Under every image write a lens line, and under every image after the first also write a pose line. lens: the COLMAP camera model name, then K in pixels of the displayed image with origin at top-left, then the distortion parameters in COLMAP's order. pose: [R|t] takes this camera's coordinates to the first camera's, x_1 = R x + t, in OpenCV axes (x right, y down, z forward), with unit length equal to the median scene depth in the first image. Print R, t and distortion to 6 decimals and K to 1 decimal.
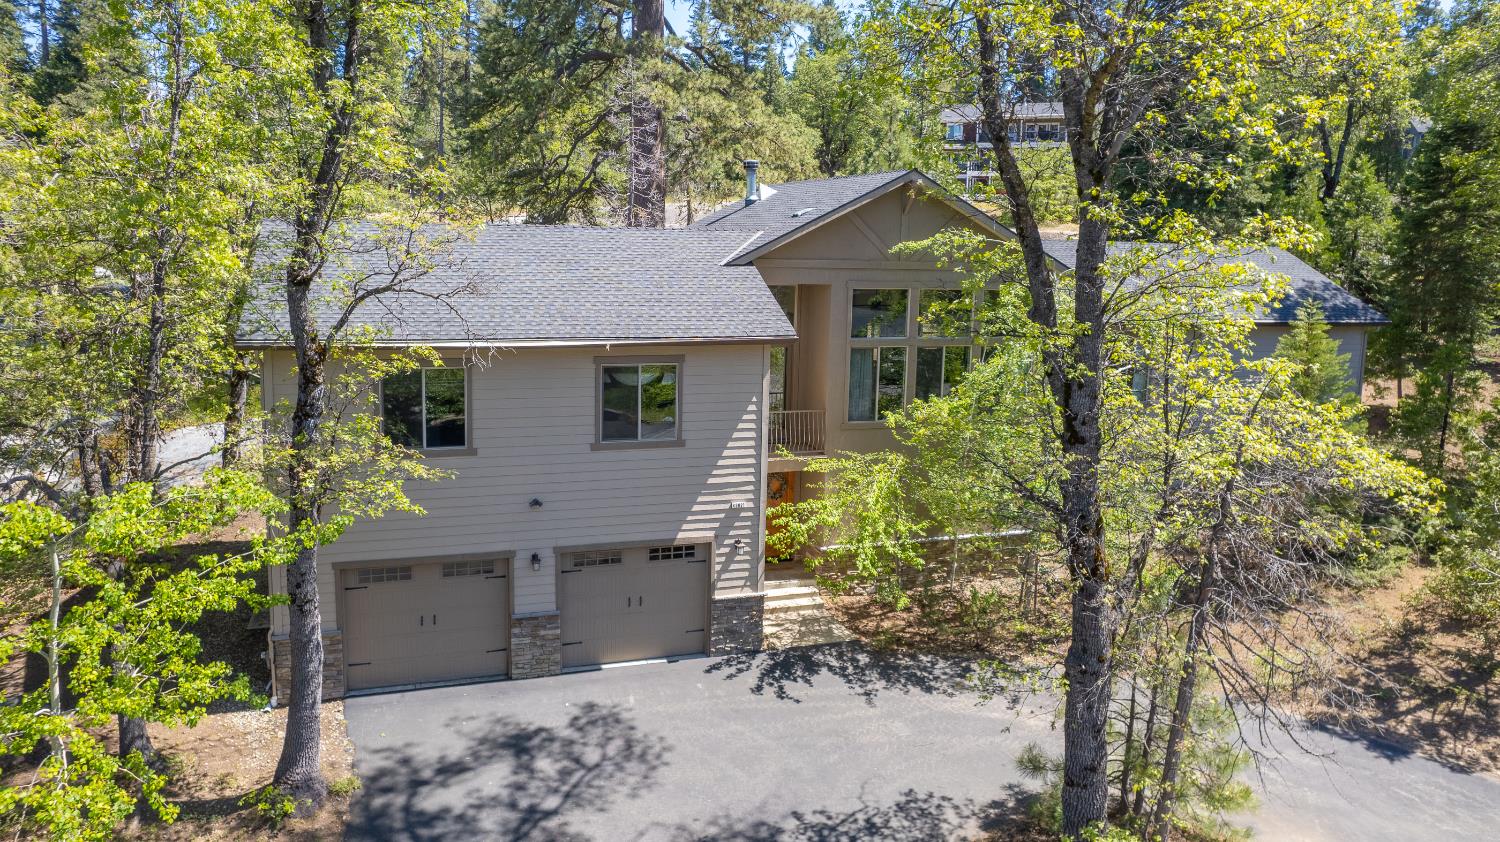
lens RADIAL K [[977.1, 0, 712.5], [0, 977.1, 418.4], [0, 0, 1]] dist [-0.071676, 0.048309]
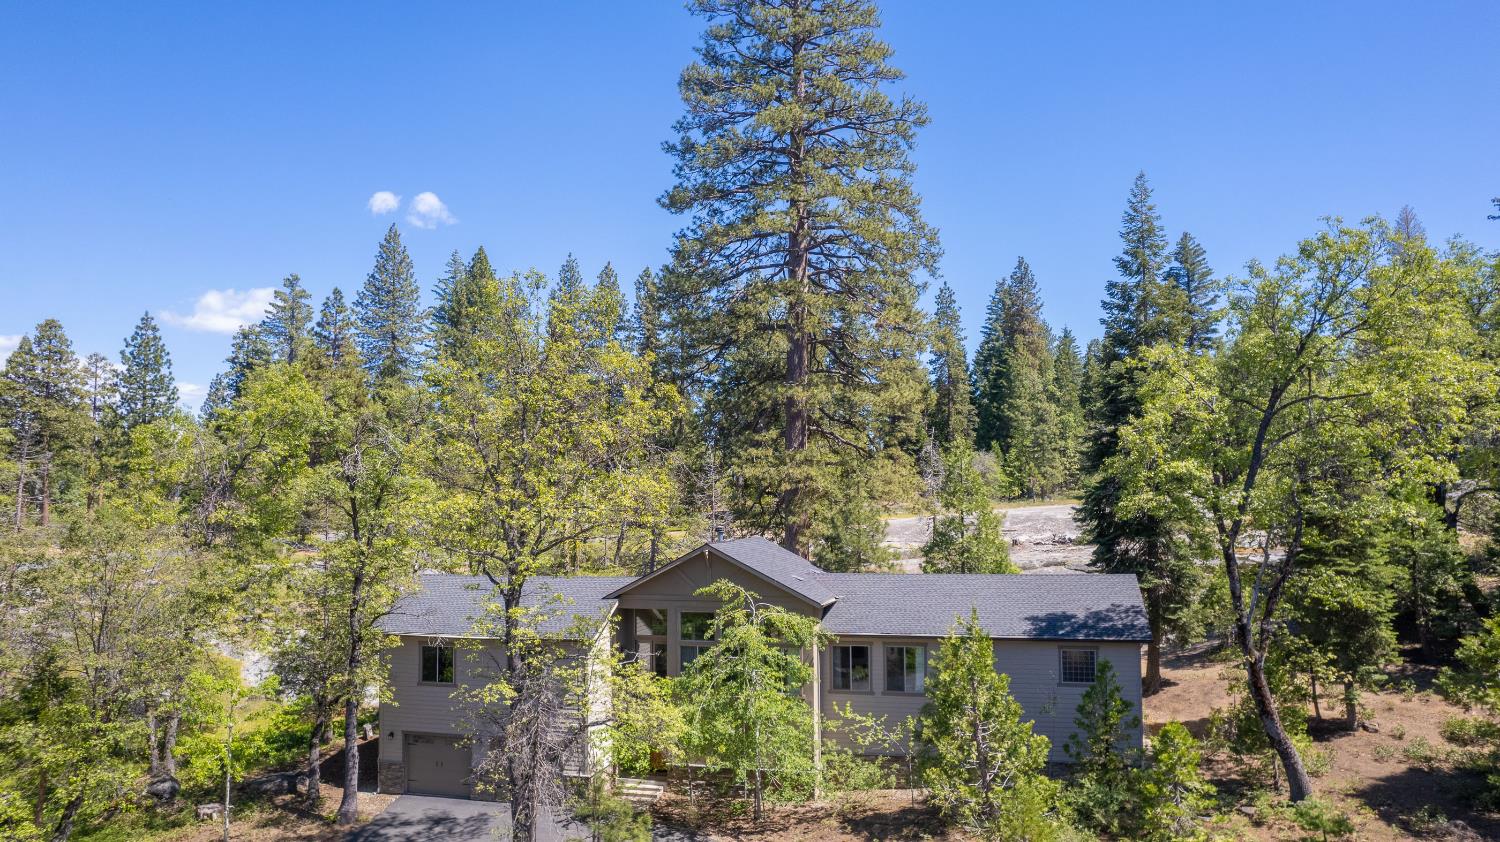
lens RADIAL K [[985.6, 0, 753.9], [0, 985.6, 444.5], [0, 0, 1]] dist [-0.081915, 0.074325]
pose [[0.851273, -0.063497, -0.520866, 1.457698], [-0.067448, 0.971175, -0.228625, -0.036688], [0.520369, 0.229754, 0.822453, -0.580576]]
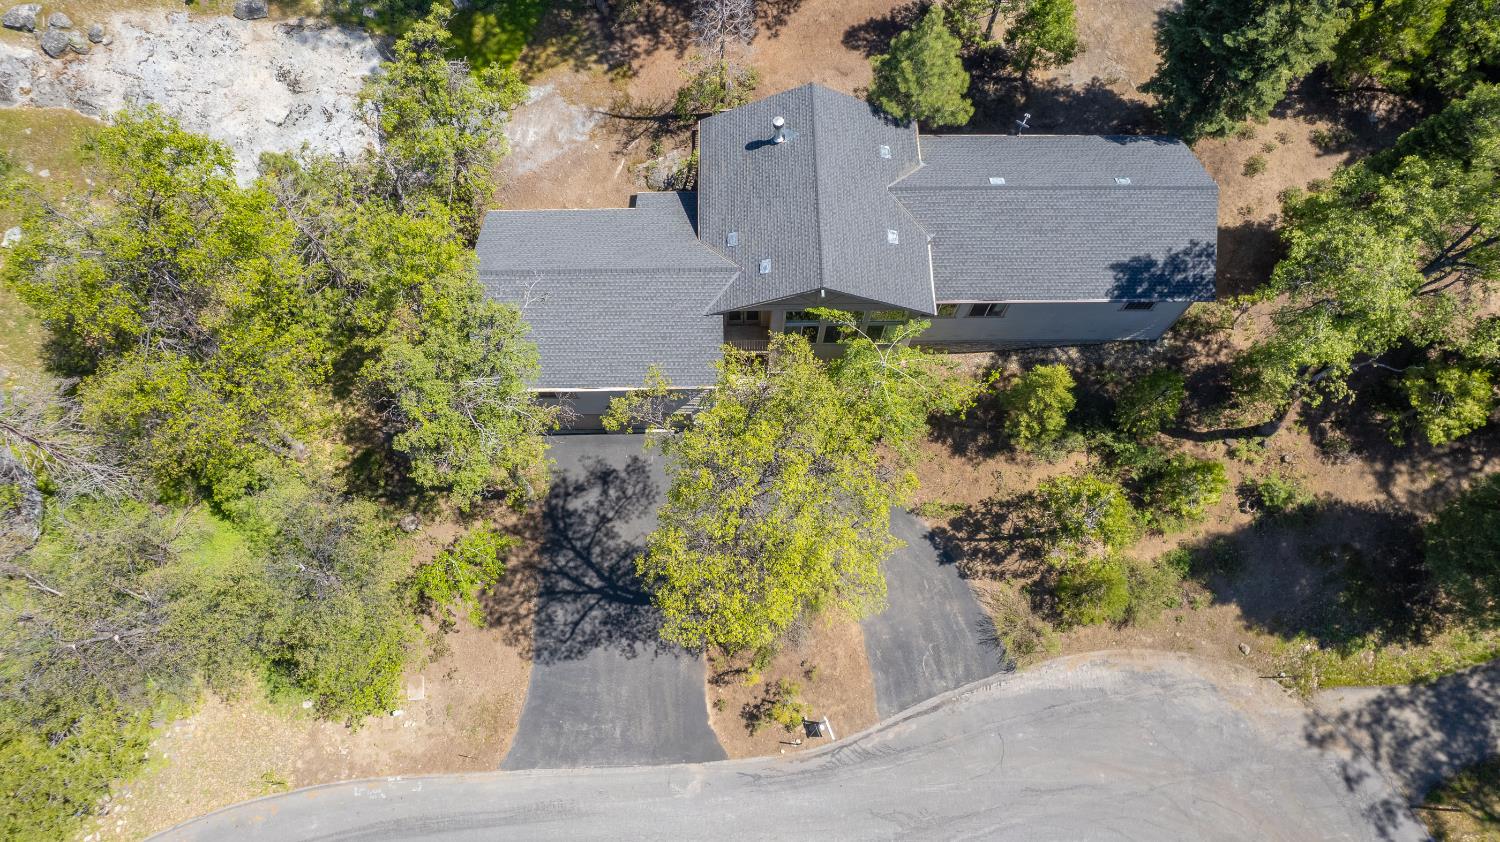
lens RADIAL K [[959.5, 0, 750.0], [0, 959.5, 421.0], [0, 0, 1]] dist [-0.070843, 0.063134]
pose [[0.958597, 0.264802, -0.104741, 0.377306], [-0.044116, 0.501472, 0.864048, -1.840136], [0.281327, -0.823654, 0.492392, -0.052424]]
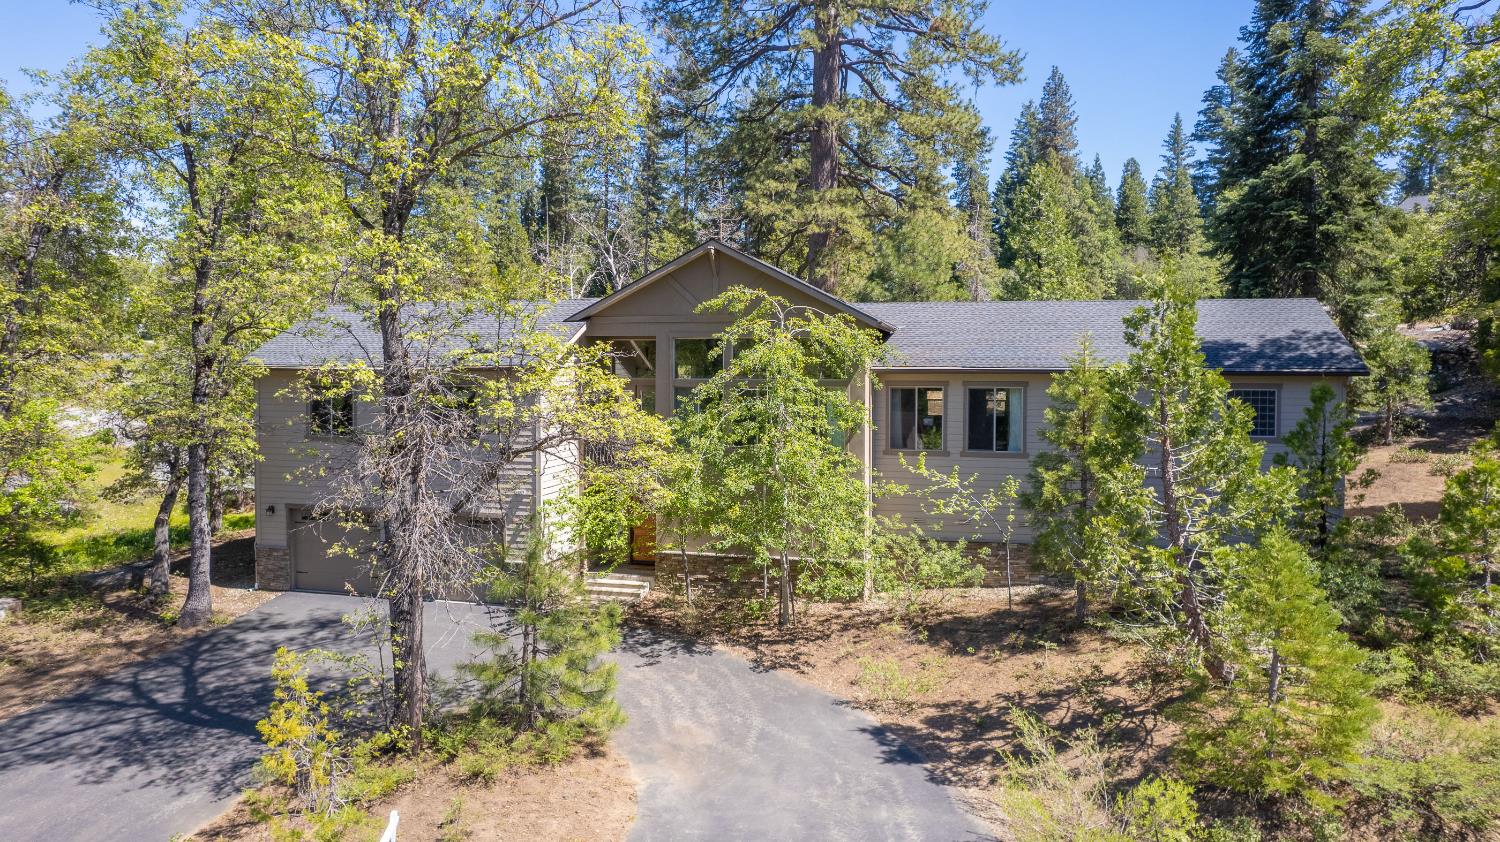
lens RADIAL K [[965.6, 0, 759.9], [0, 965.6, 398.1], [0, 0, 1]] dist [-0.077689, 0.069188]
pose [[0.852686, -0.005239, -0.522397, 1.062430], [-0.077459, 0.987630, -0.136337, 0.121068], [0.516649, 0.156717, 0.841733, 0.023372]]
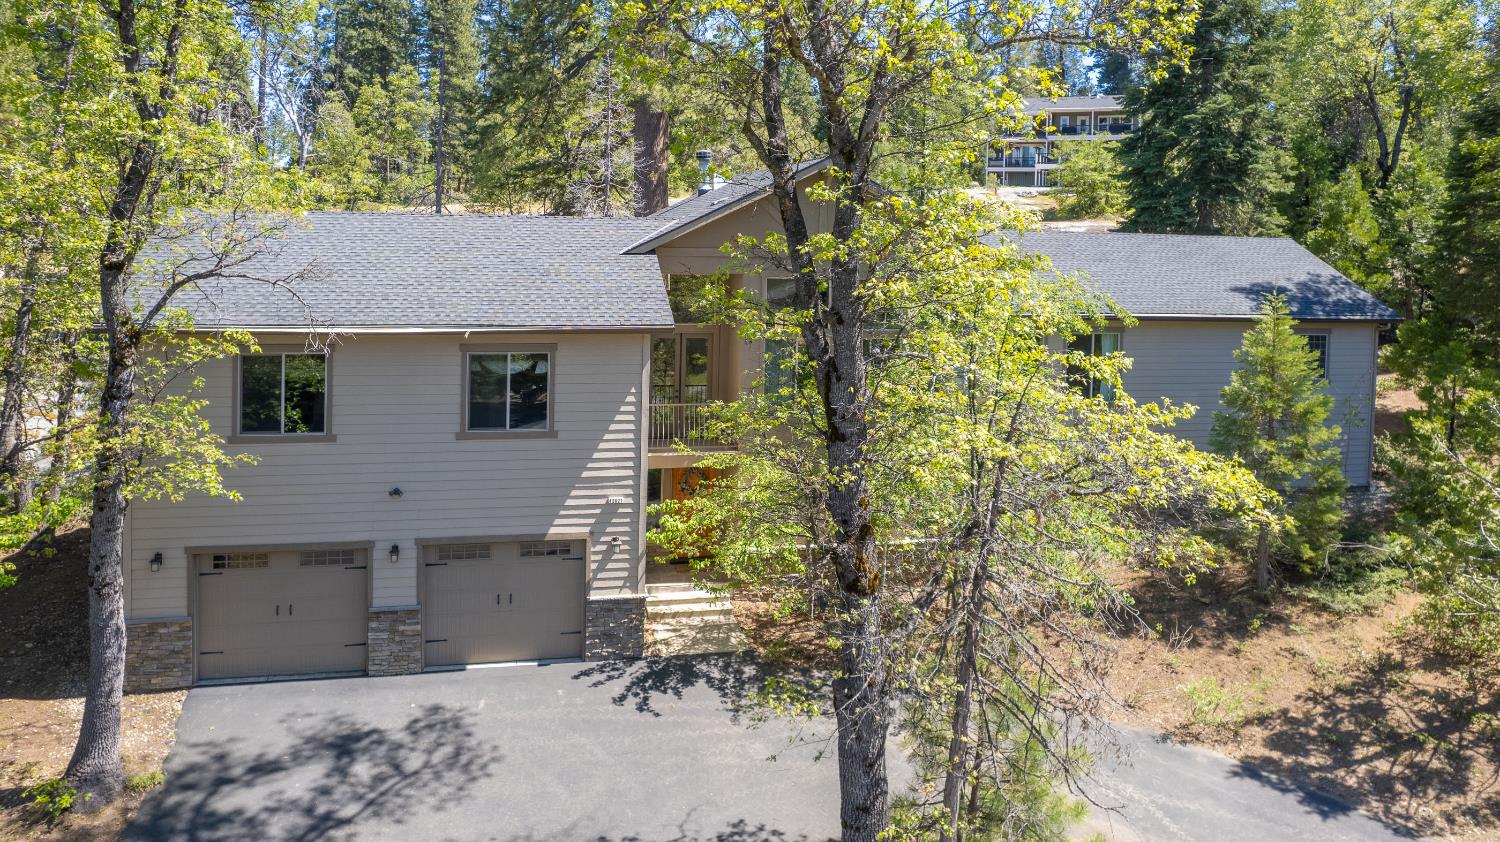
lens RADIAL K [[986.8, 0, 727.8], [0, 986.8, 327.6], [0, 0, 1]] dist [-0.052733, 0.029415]
pose [[0.996006, 0.011236, -0.088580, 0.230682], [-0.019114, 0.995884, -0.088596, 0.003316], [0.087220, 0.089935, 0.992121, 0.038399]]
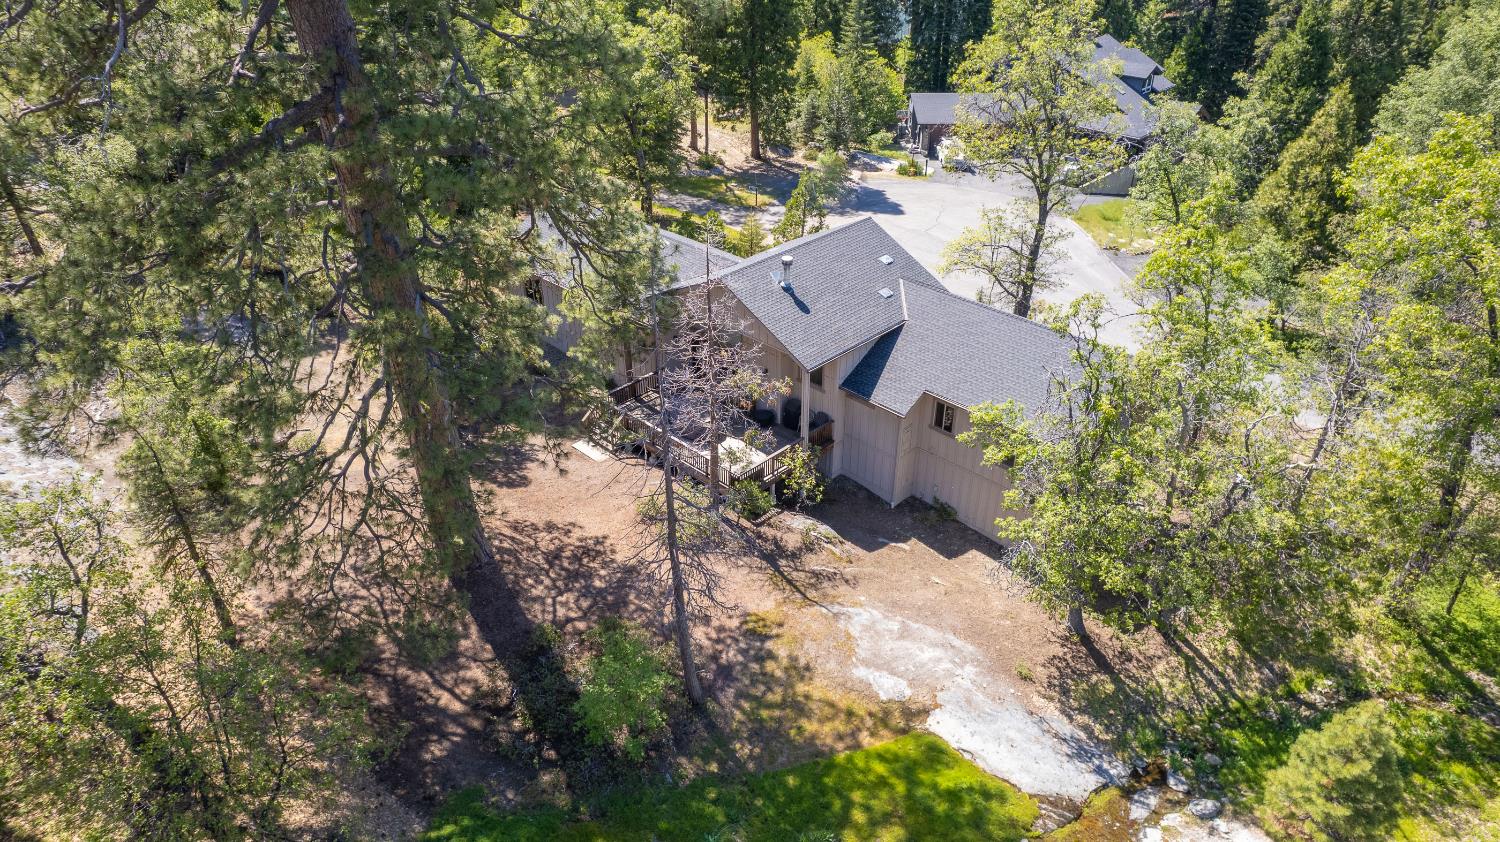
lens RADIAL K [[959.5, 0, 750.0], [0, 959.5, 421.0], [0, 0, 1]] dist [-0.070843, 0.063134]
pose [[-0.472578, -0.472401, 0.743981, -1.572515], [0.149376, 0.789045, 0.595899, -1.336677], [-0.868537, 0.392741, -0.302319, 2.317363]]
